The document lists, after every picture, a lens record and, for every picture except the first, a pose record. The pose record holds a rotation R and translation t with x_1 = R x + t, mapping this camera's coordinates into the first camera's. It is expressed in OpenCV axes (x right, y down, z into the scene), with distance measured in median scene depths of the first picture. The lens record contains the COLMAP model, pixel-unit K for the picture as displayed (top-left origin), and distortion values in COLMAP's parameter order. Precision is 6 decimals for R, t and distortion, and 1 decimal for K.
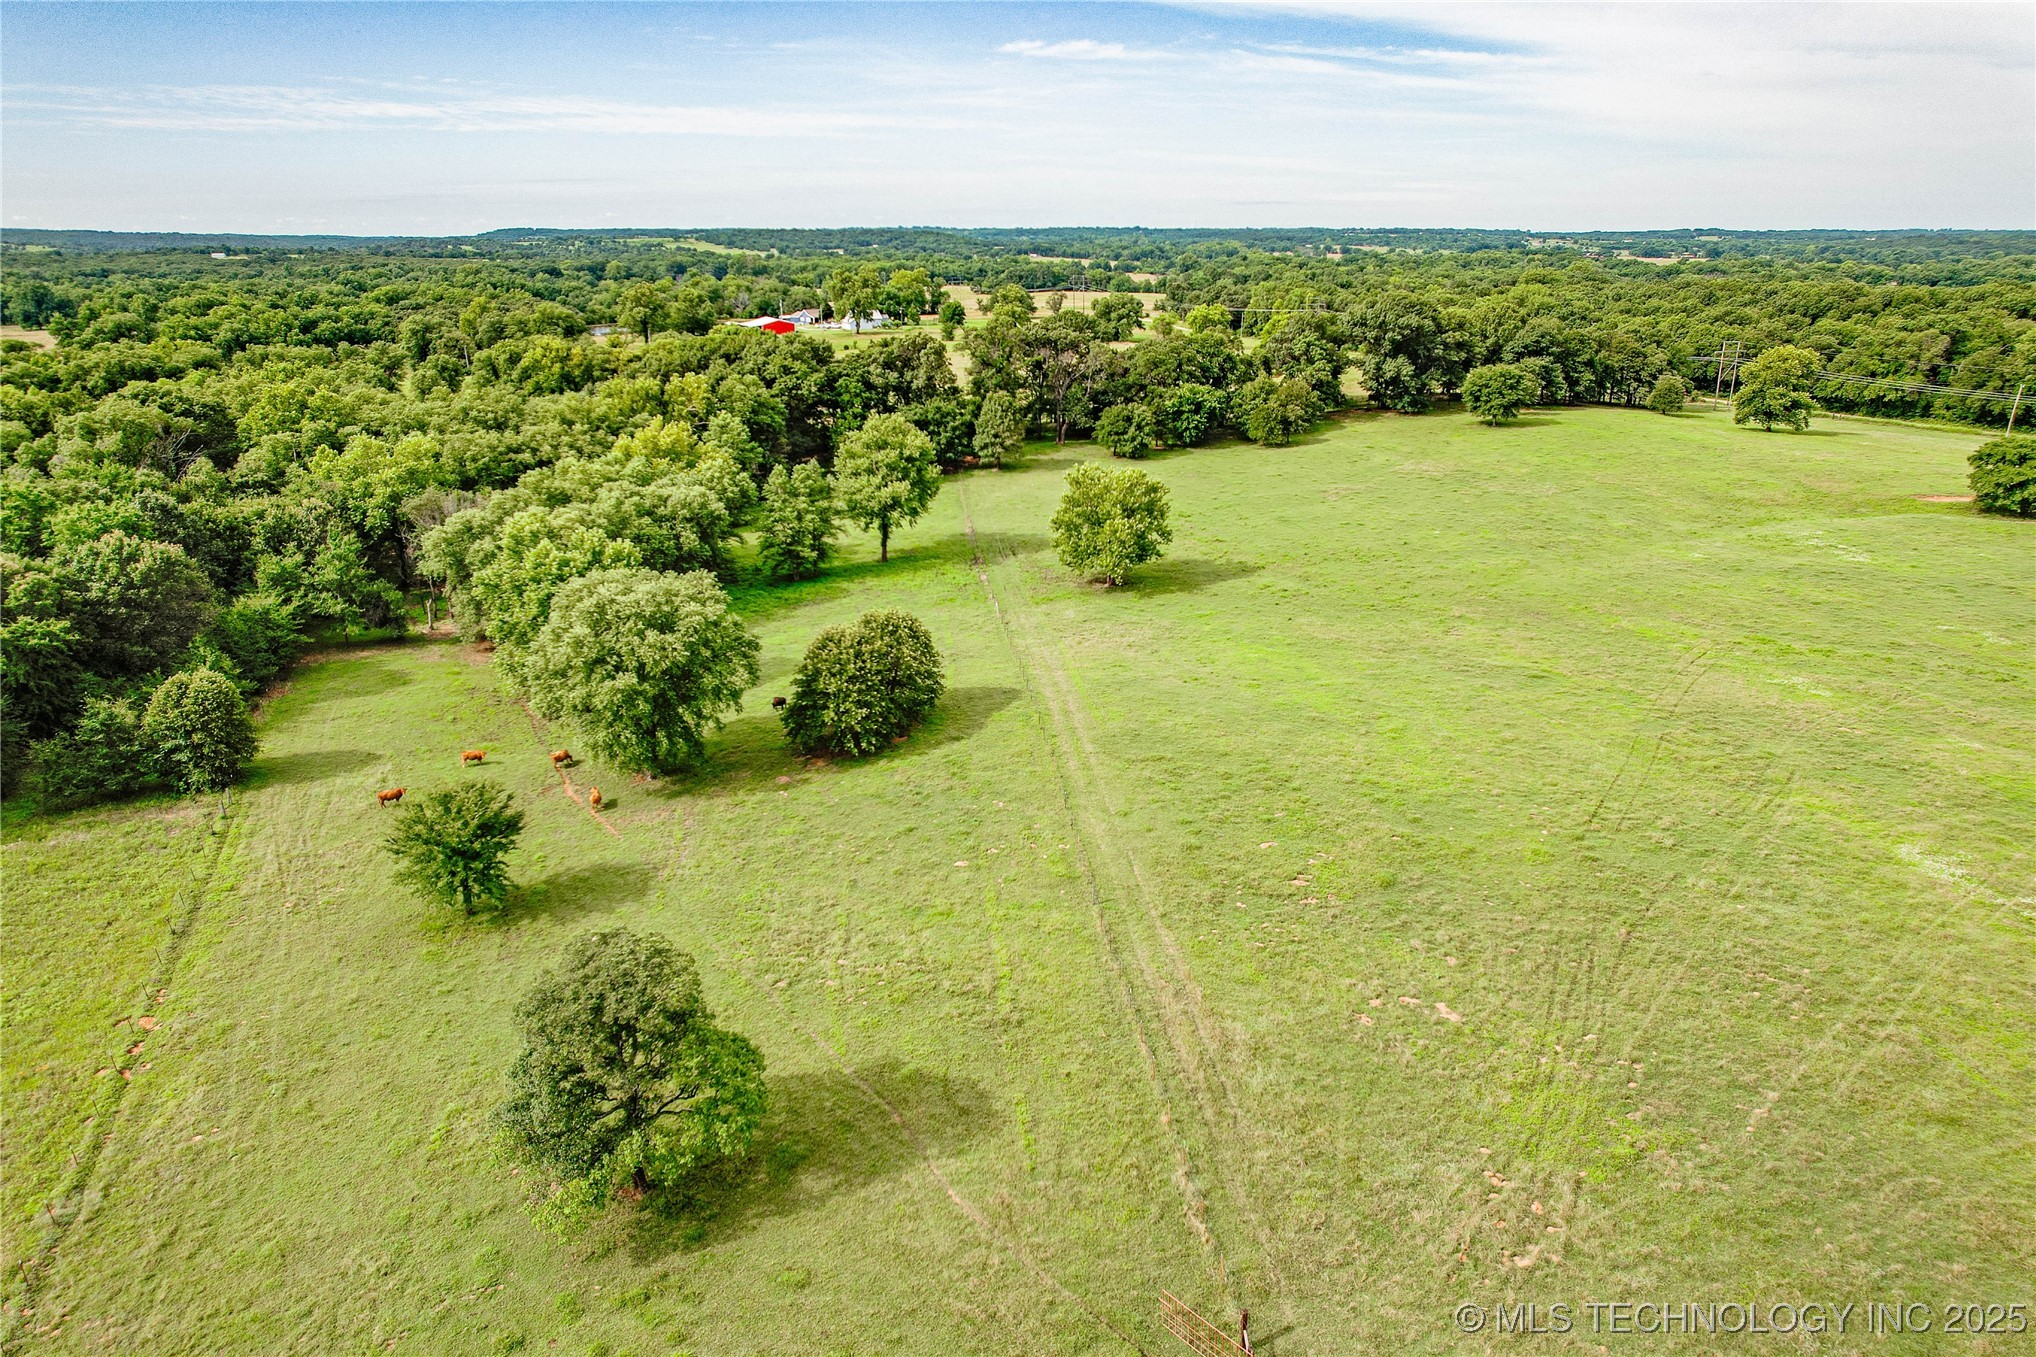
lens RADIAL K [[1325.2, 0, 1018.0], [0, 1325.2, 678.5], [0, 0, 1]] dist [-0.065330, 0.062832]
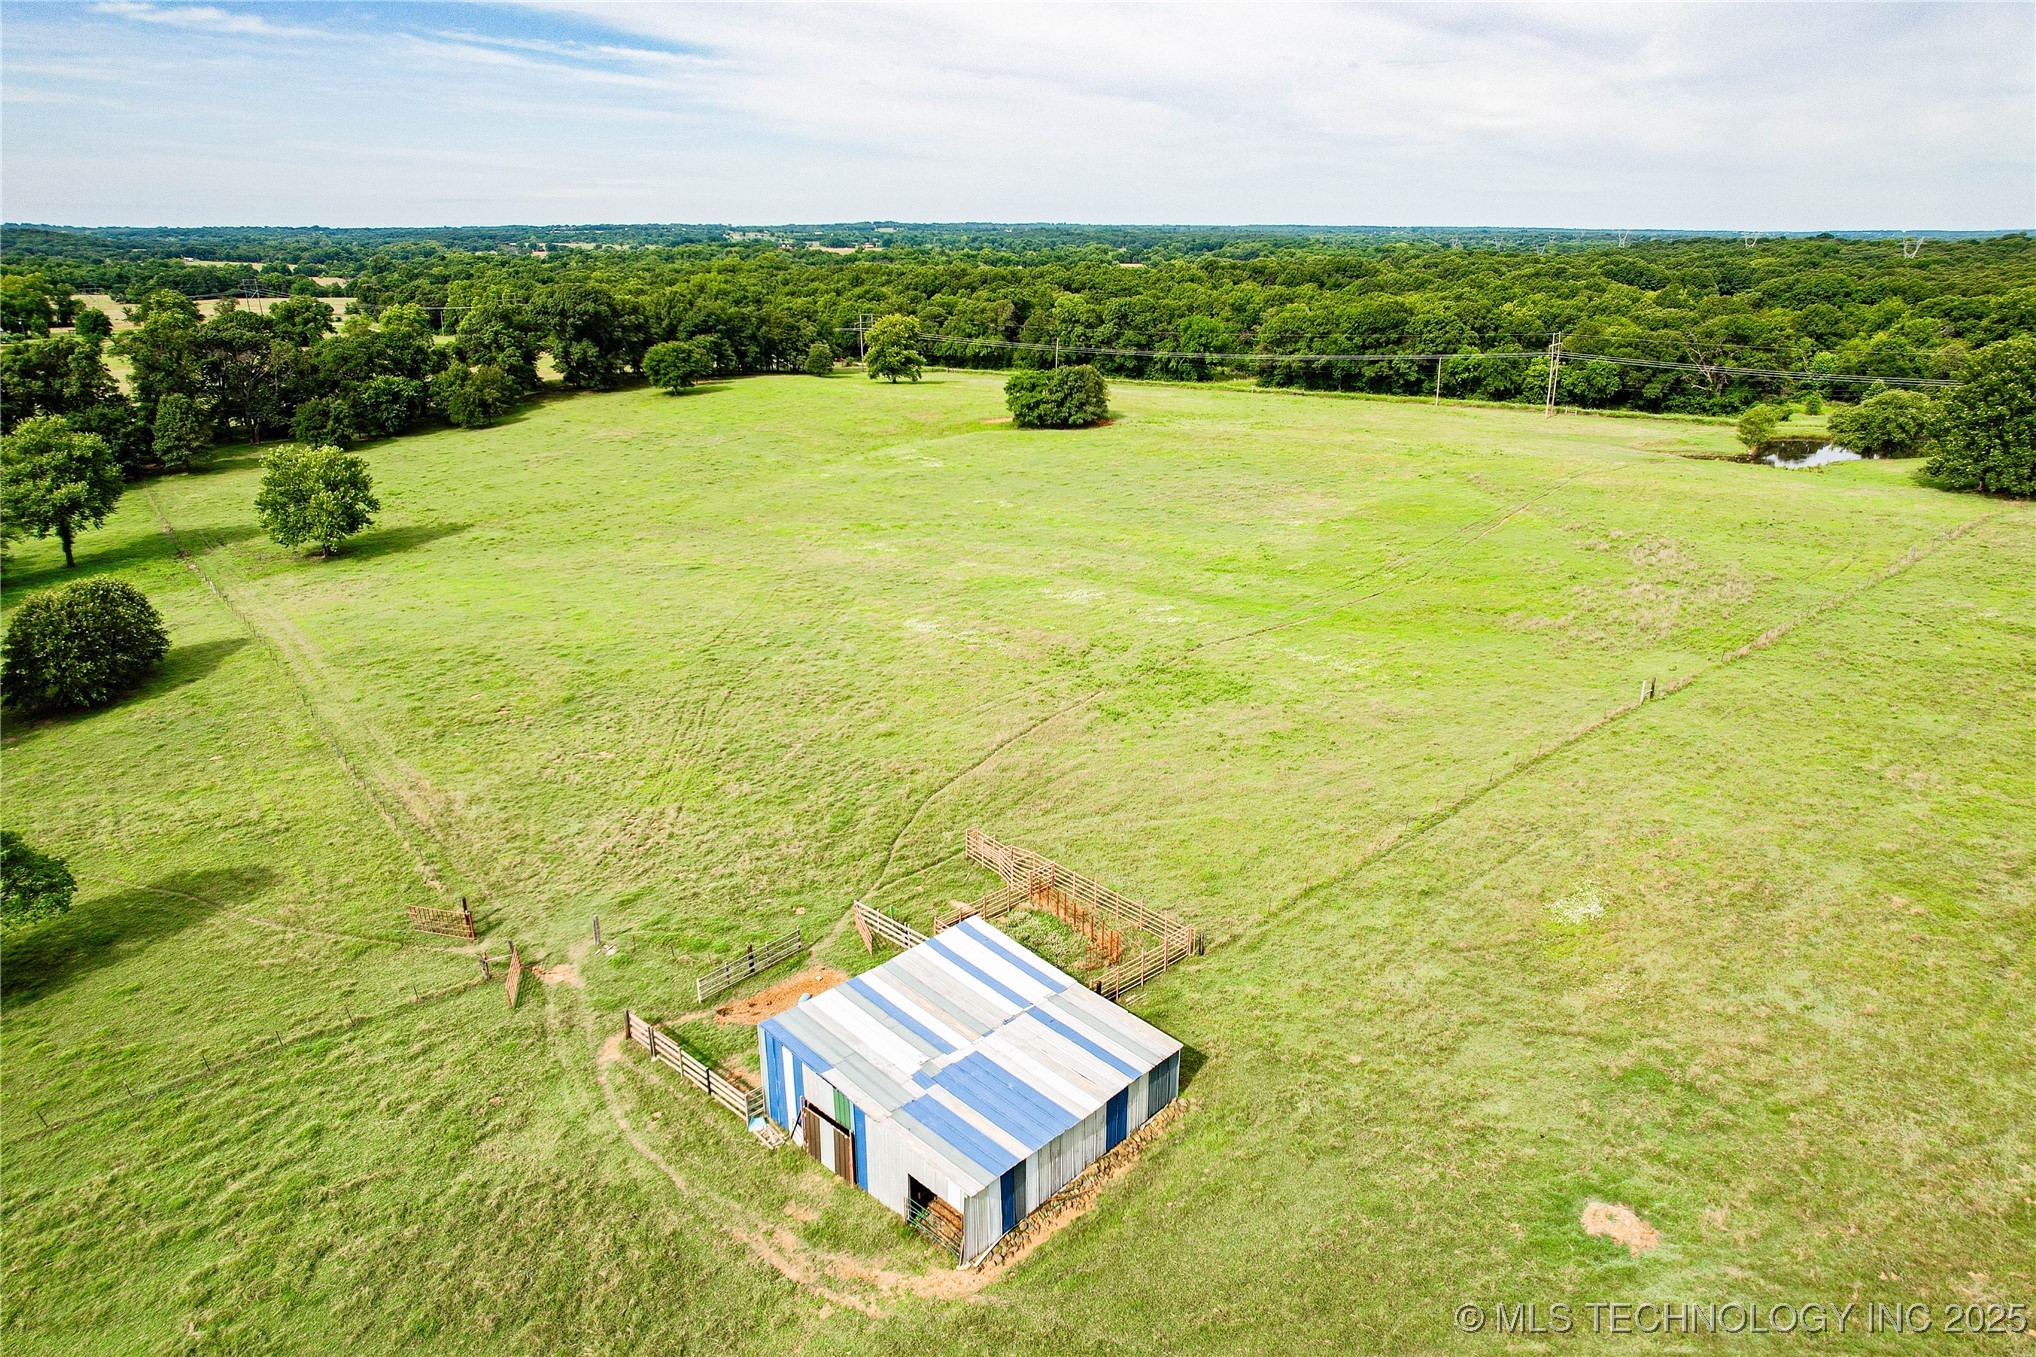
lens RADIAL K [[1310.8, 0, 1018.0], [0, 1310.8, 678.5], [0, 0, 1]] dist [-0.083333, 0.081615]
pose [[0.845979, -0.171888, 0.504751, -0.000975], [0.168355, 0.984299, 0.053025, 0.045417], [-0.505940, 0.040119, 0.861635, -0.131133]]
